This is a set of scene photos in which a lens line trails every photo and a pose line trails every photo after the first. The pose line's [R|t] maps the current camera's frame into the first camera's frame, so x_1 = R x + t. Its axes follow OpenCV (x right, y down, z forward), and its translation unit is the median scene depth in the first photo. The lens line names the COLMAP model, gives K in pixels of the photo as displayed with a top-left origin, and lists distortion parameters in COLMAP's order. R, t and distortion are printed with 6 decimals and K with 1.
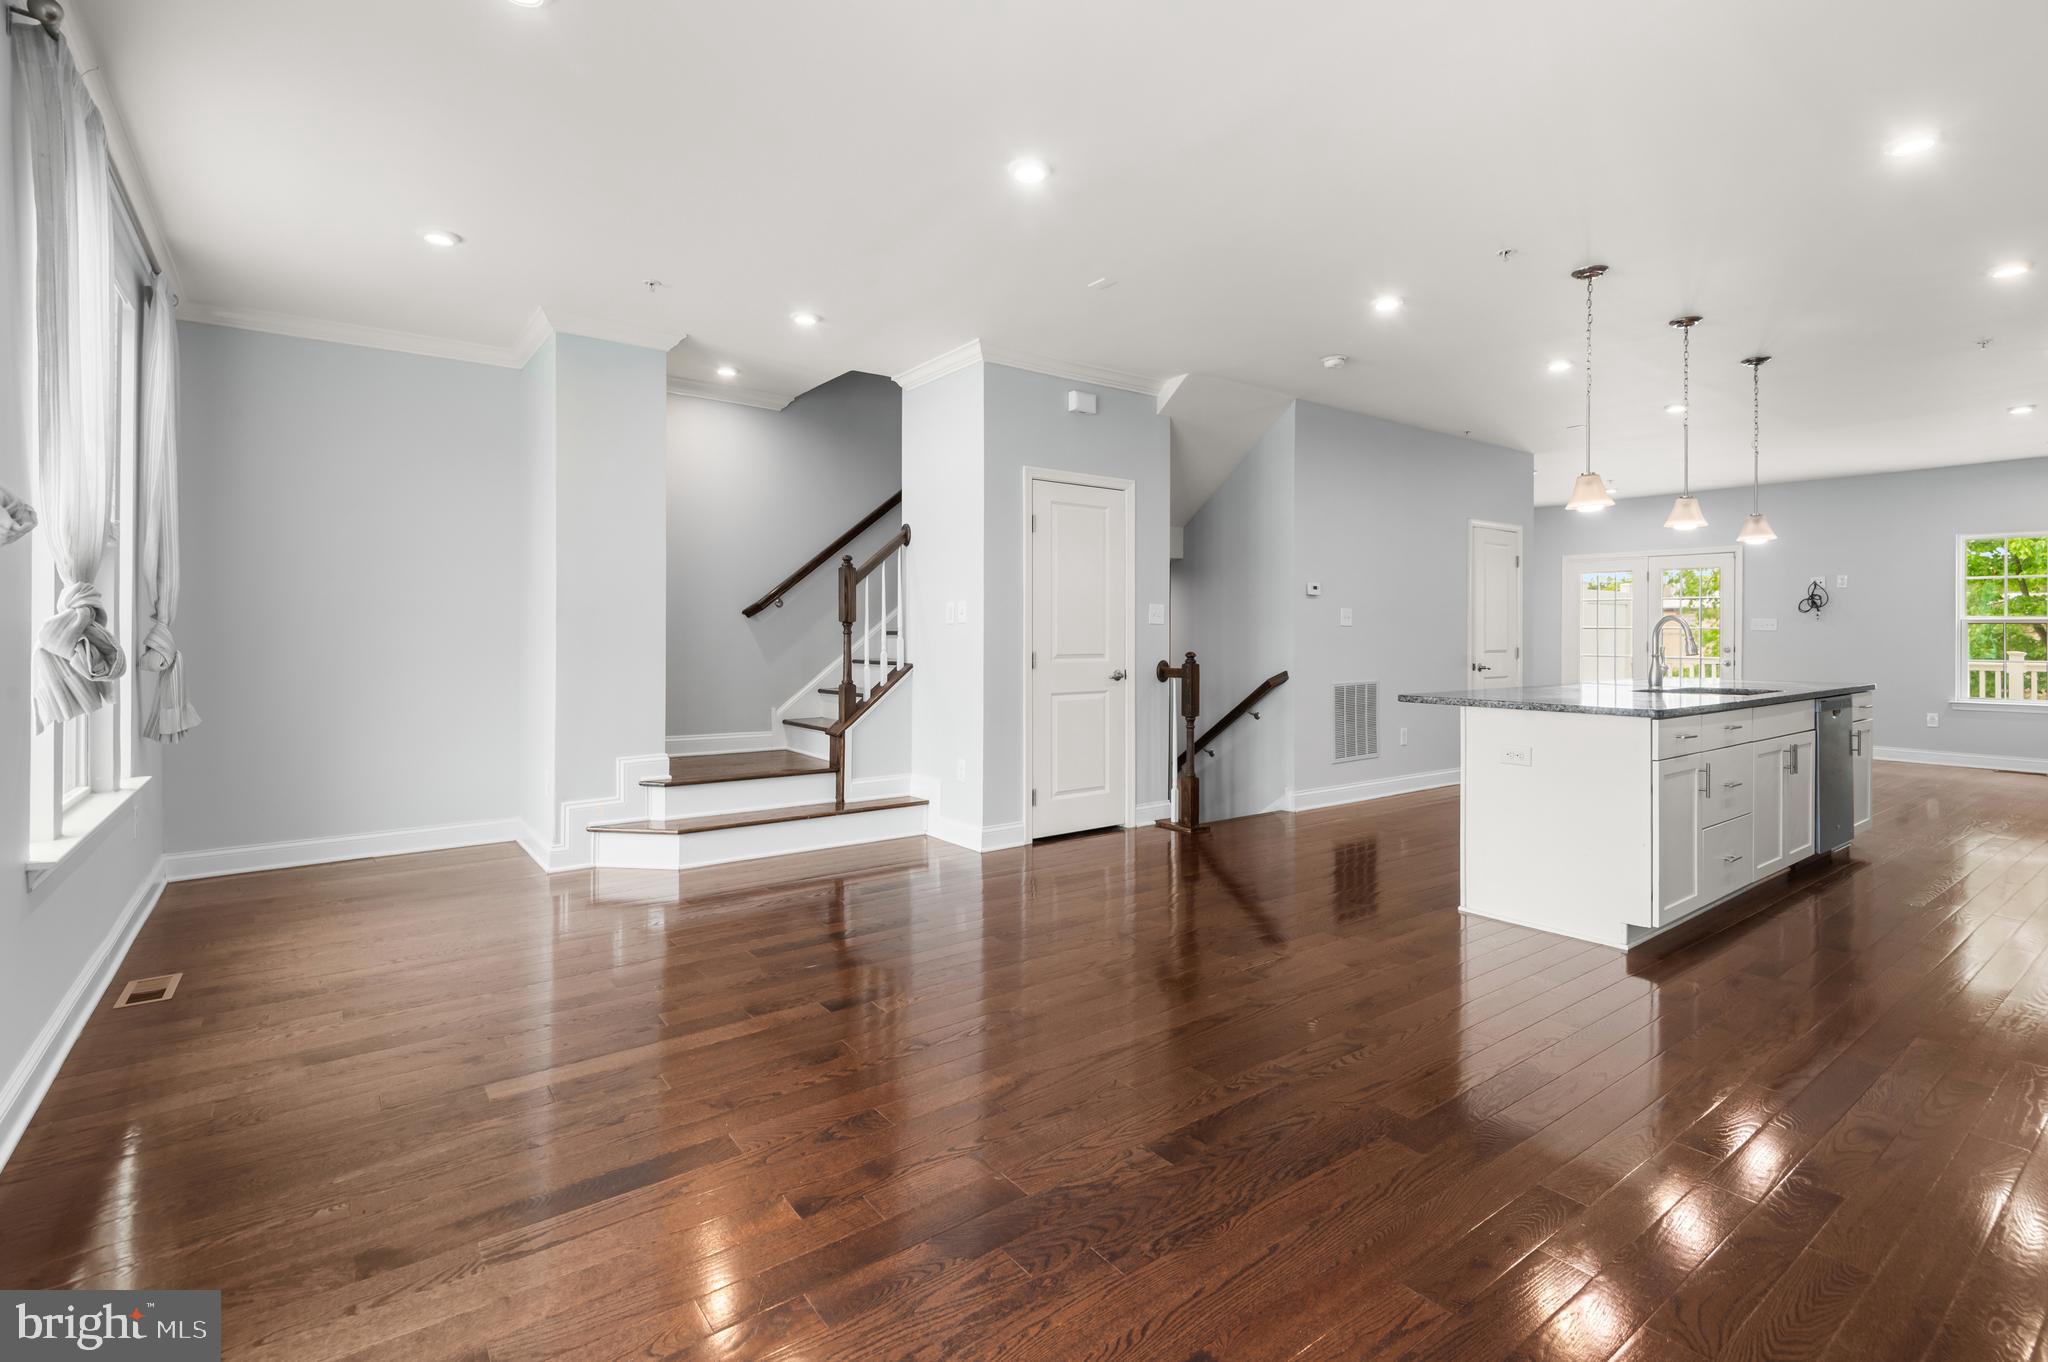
lens RADIAL K [[940.4, 0, 1033.4], [0, 940.4, 639.5], [0, 0, 1]] dist [0.011315, -0.002067]
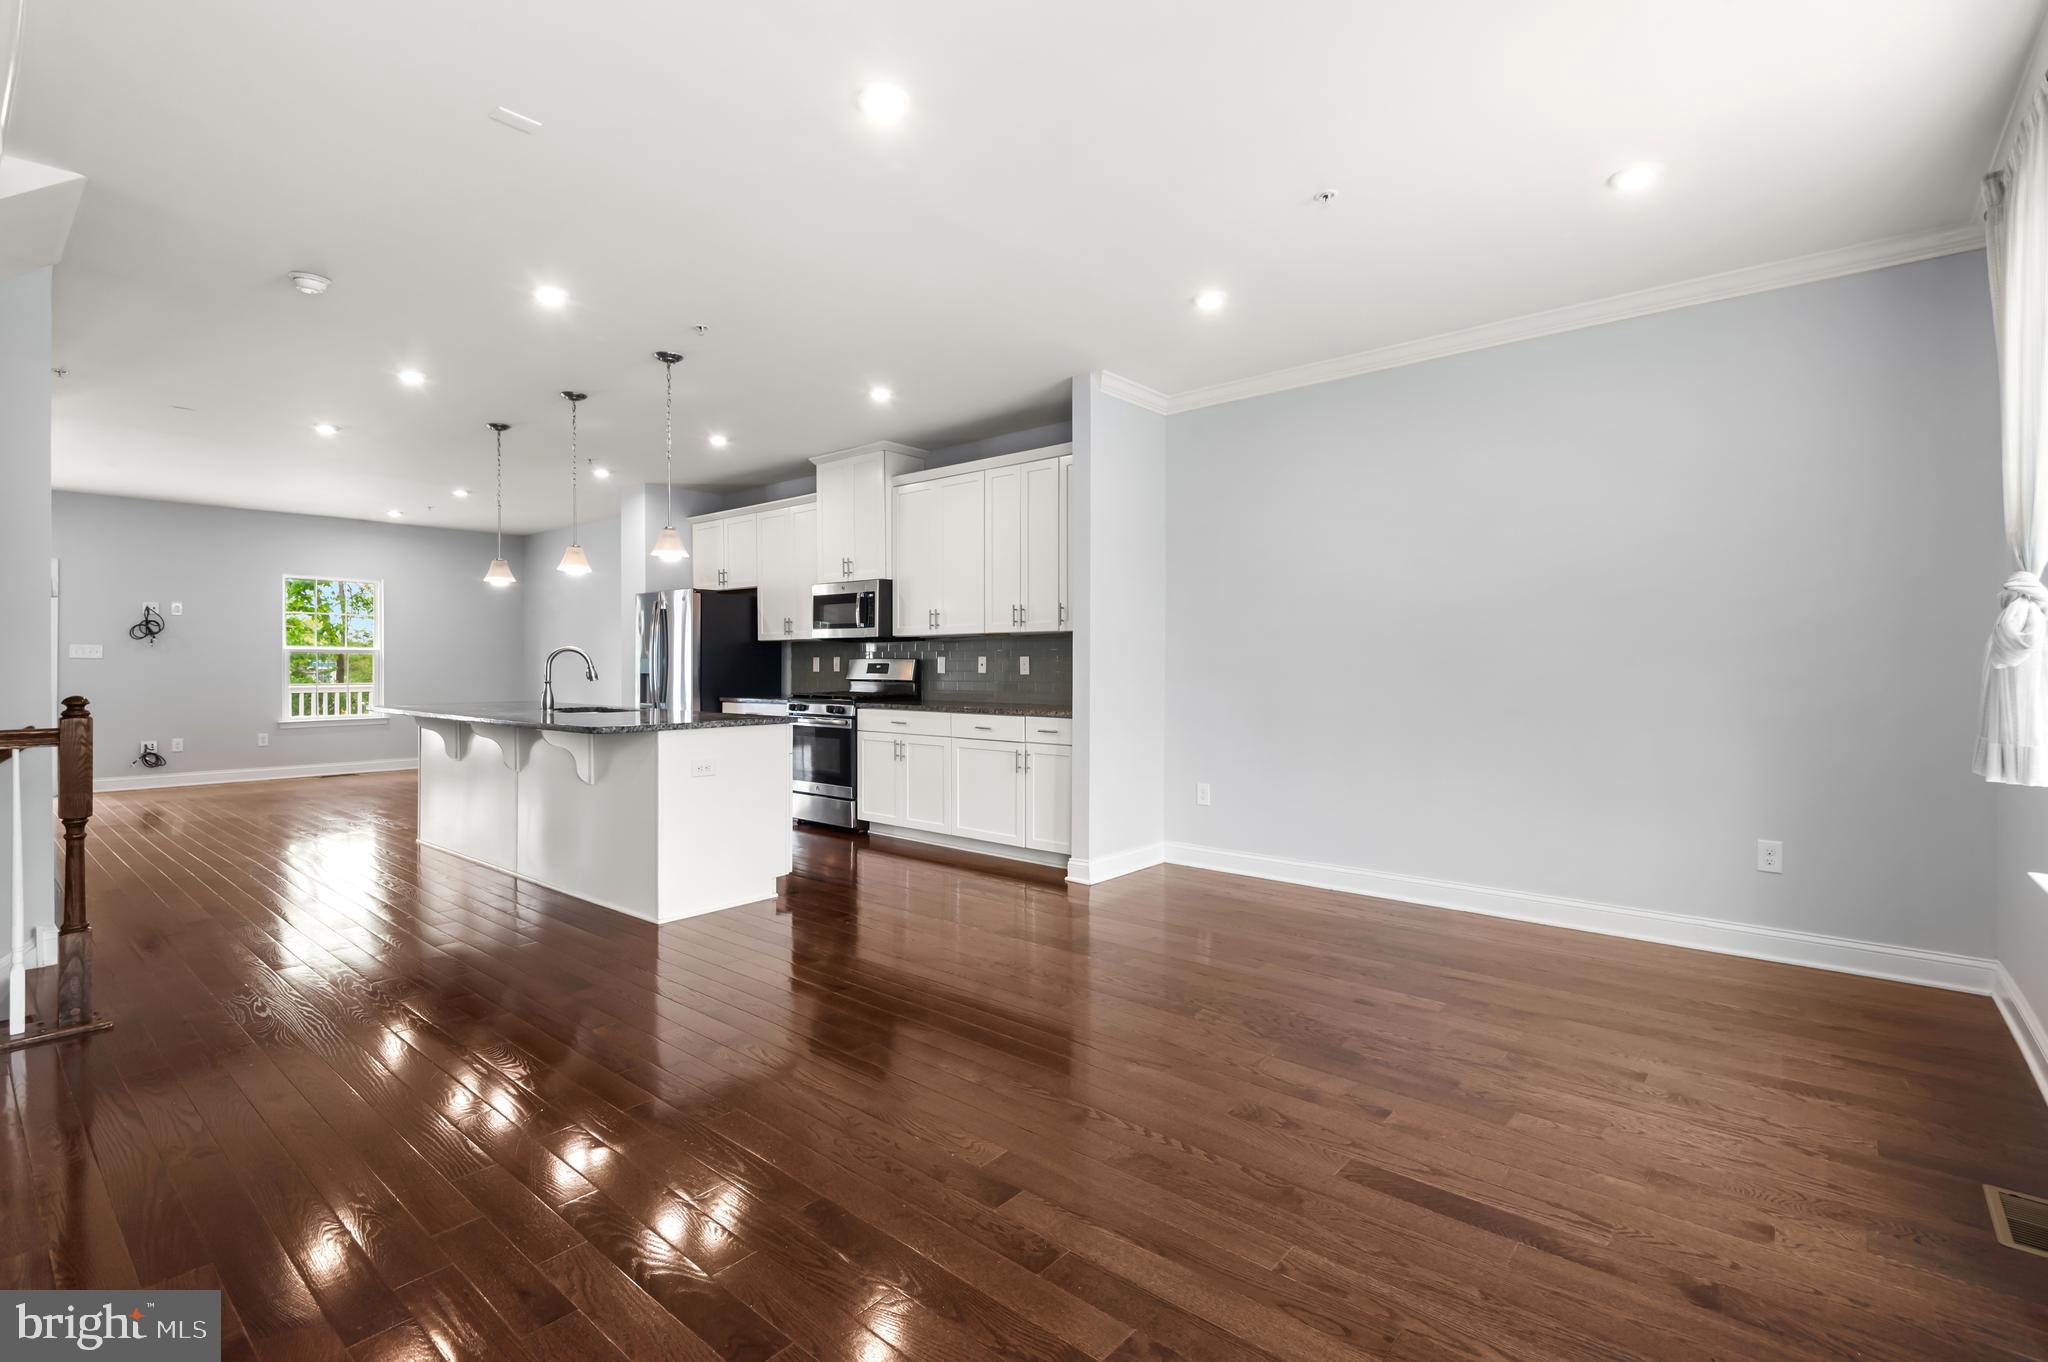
lens RADIAL K [[940.4, 0, 1007.0], [0, 940.4, 670.2], [0, 0, 1]] dist [0.011315, -0.002067]
pose [[-0.205346, -0.009171, 0.978647, -0.322828], [0.004721, 0.999935, 0.010361, -0.003444], [-0.978678, 0.006748, -0.205289, 0.408553]]
